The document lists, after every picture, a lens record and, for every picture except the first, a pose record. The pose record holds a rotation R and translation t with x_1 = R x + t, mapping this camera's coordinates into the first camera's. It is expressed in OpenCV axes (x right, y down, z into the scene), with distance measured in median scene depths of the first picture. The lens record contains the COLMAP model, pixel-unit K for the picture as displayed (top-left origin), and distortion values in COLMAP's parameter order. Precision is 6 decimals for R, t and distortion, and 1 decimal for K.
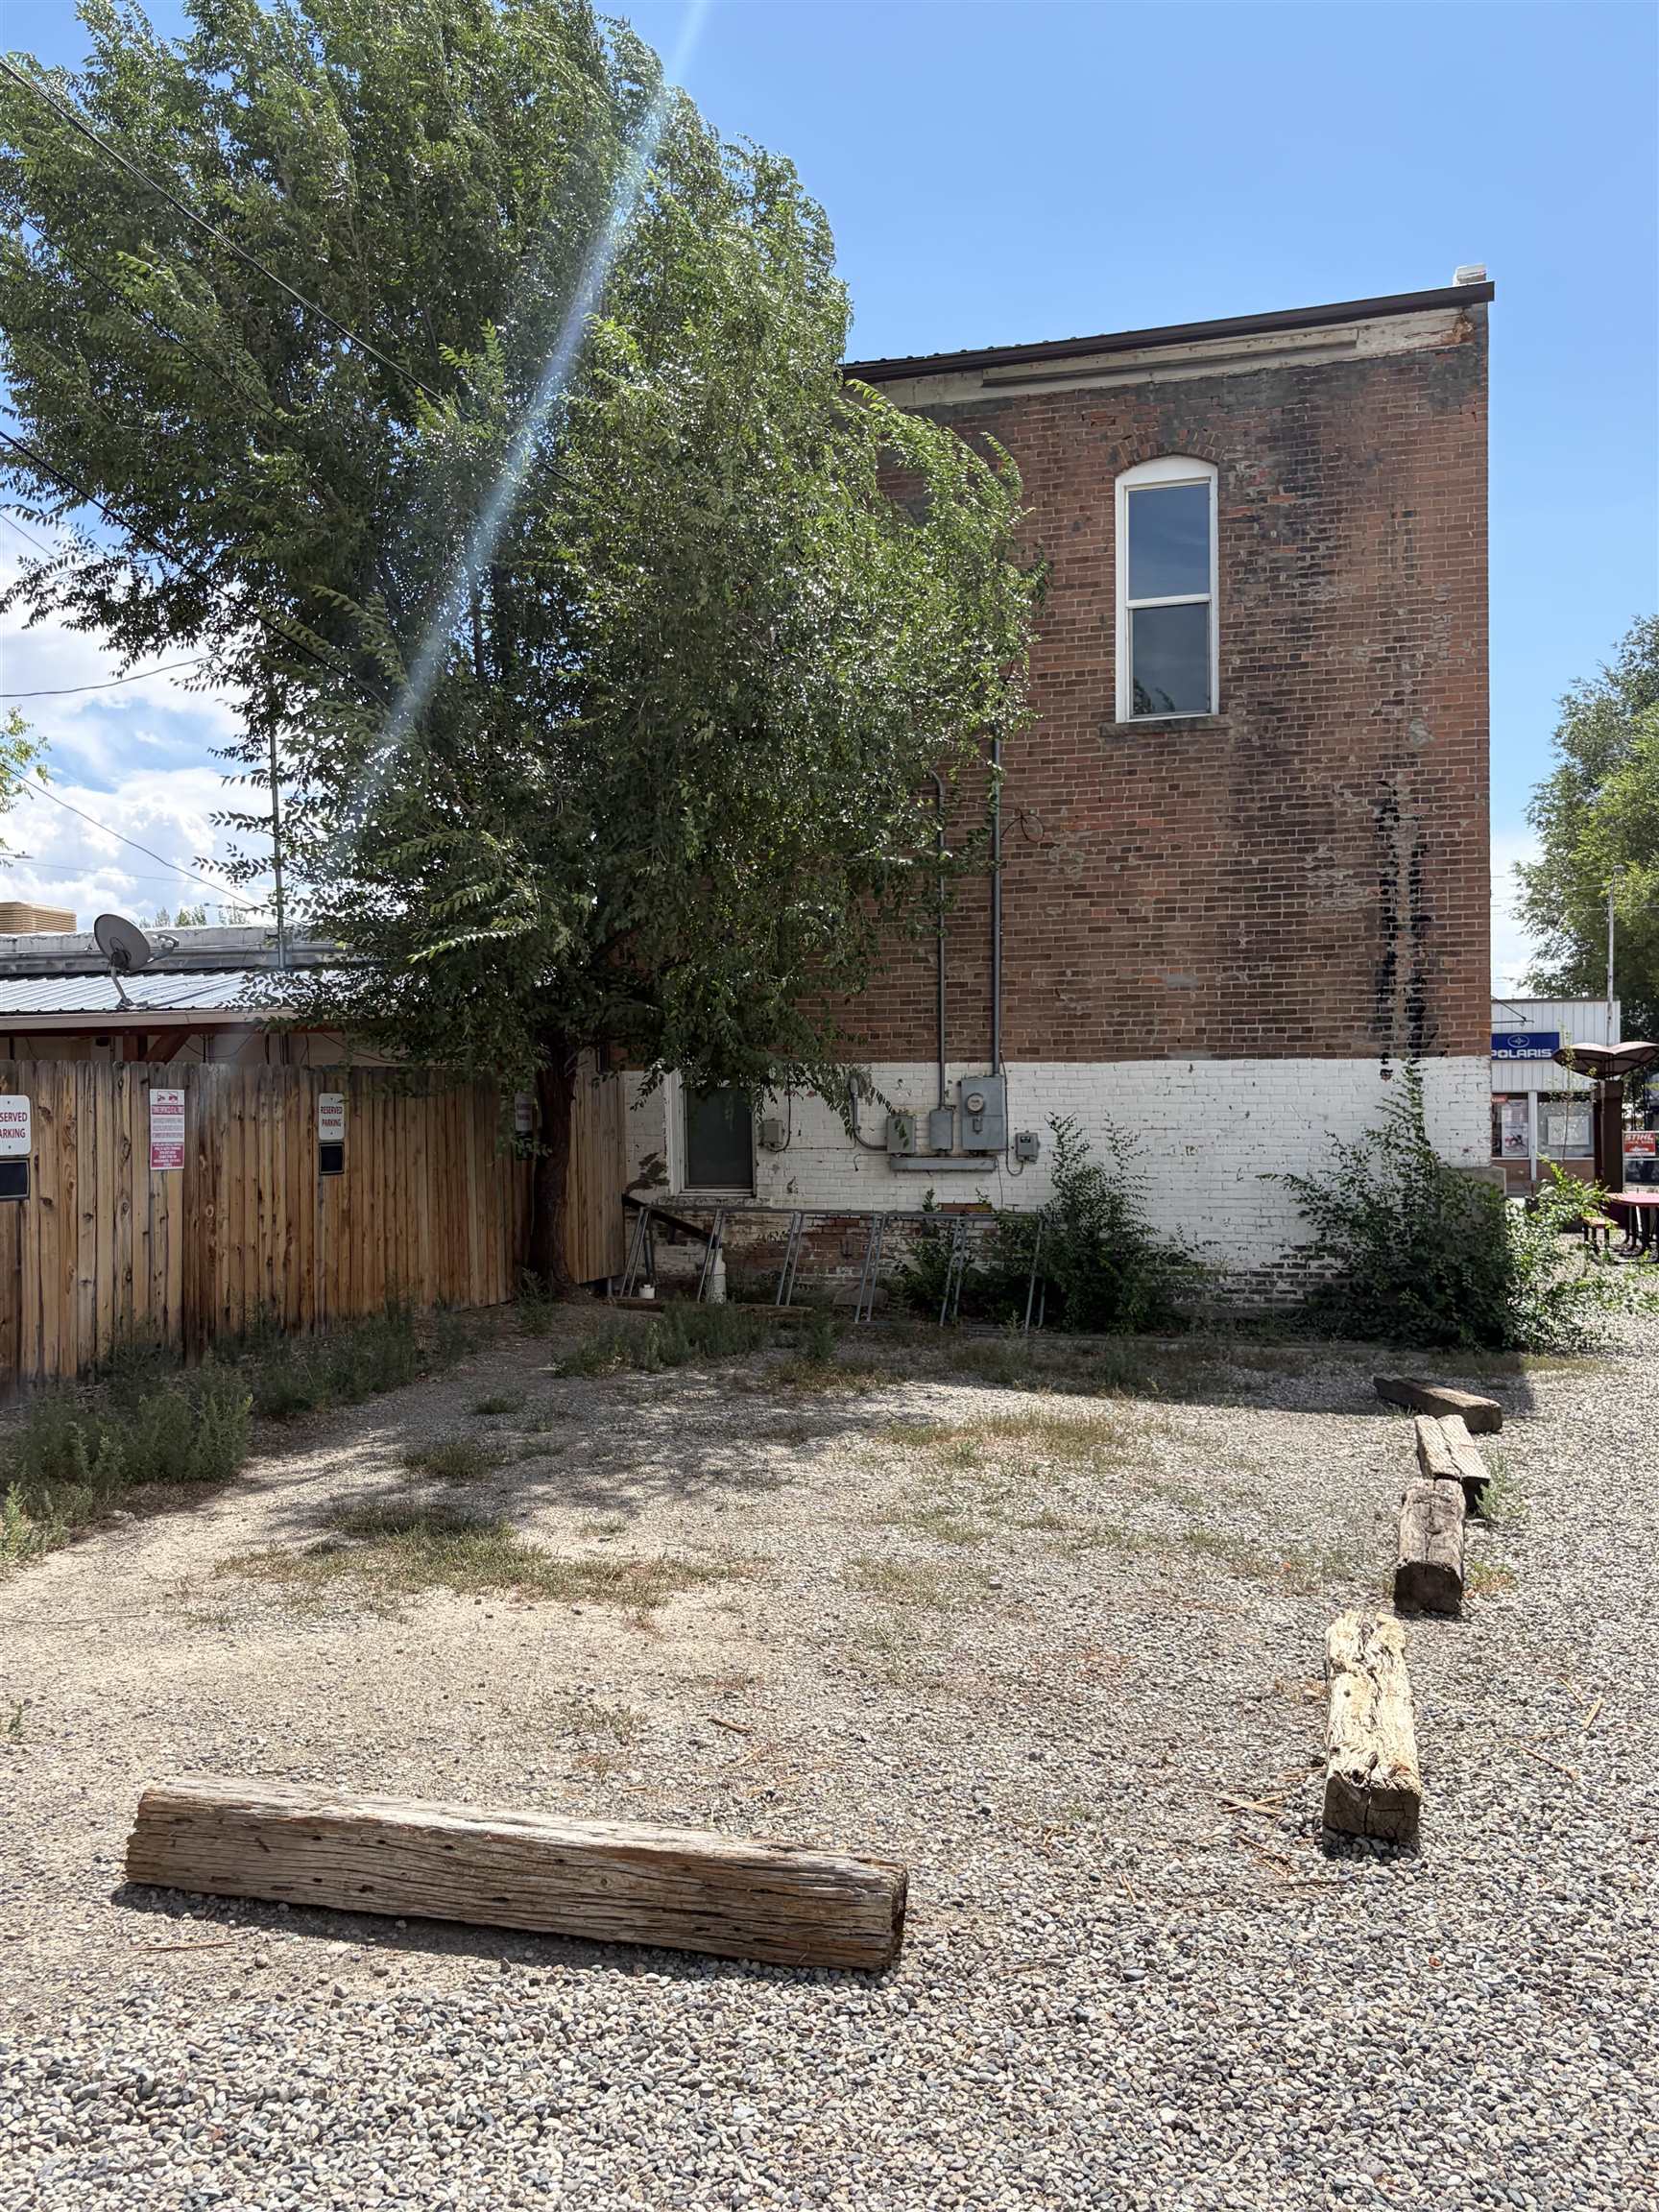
lens RADIAL K [[1911.0, 0, 829.5], [0, 1911.0, 1106.0], [0, 0, 1]] dist [0.168537, -0.551932]
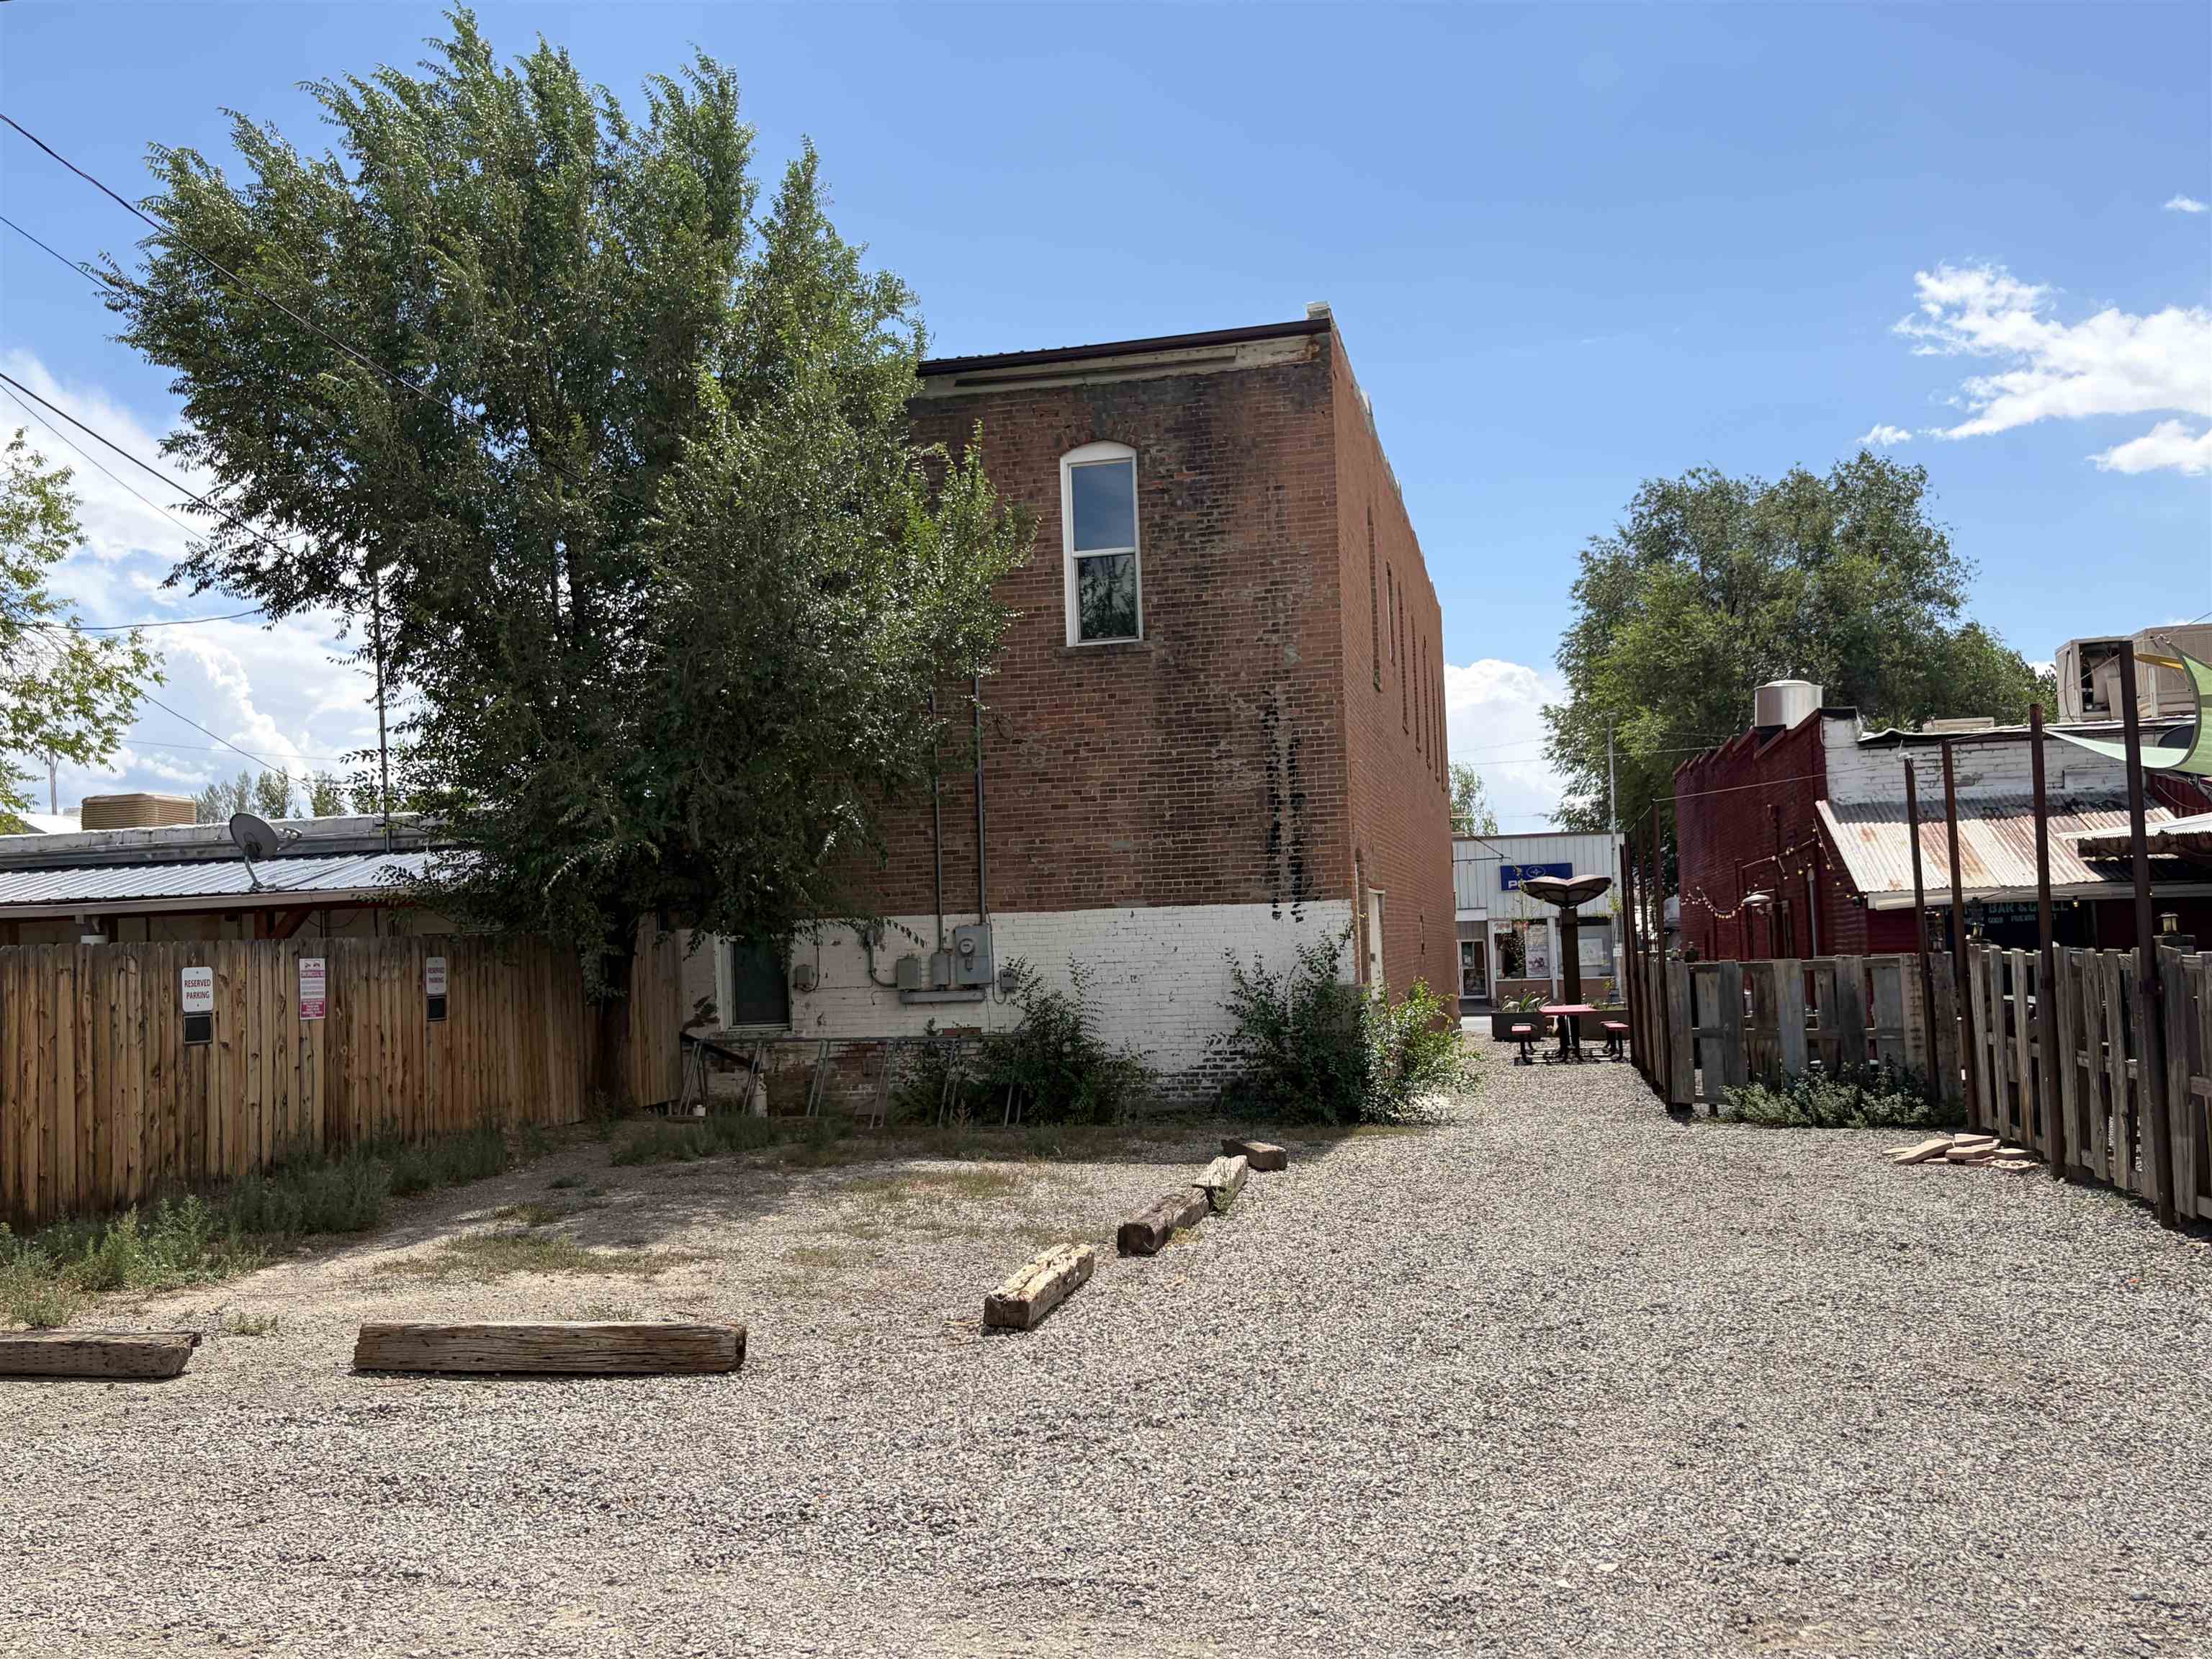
lens RADIAL K [[1911.0, 0, 1106.0], [0, 1911.0, 829.5], [0, 0, 1]] dist [0.168537, -0.551932]
pose [[0.995631, -0.024938, 0.089986, 0.058841], [0.030325, 0.997797, -0.059004, -0.001618], [-0.088316, 0.061475, 0.994194, -0.266041]]
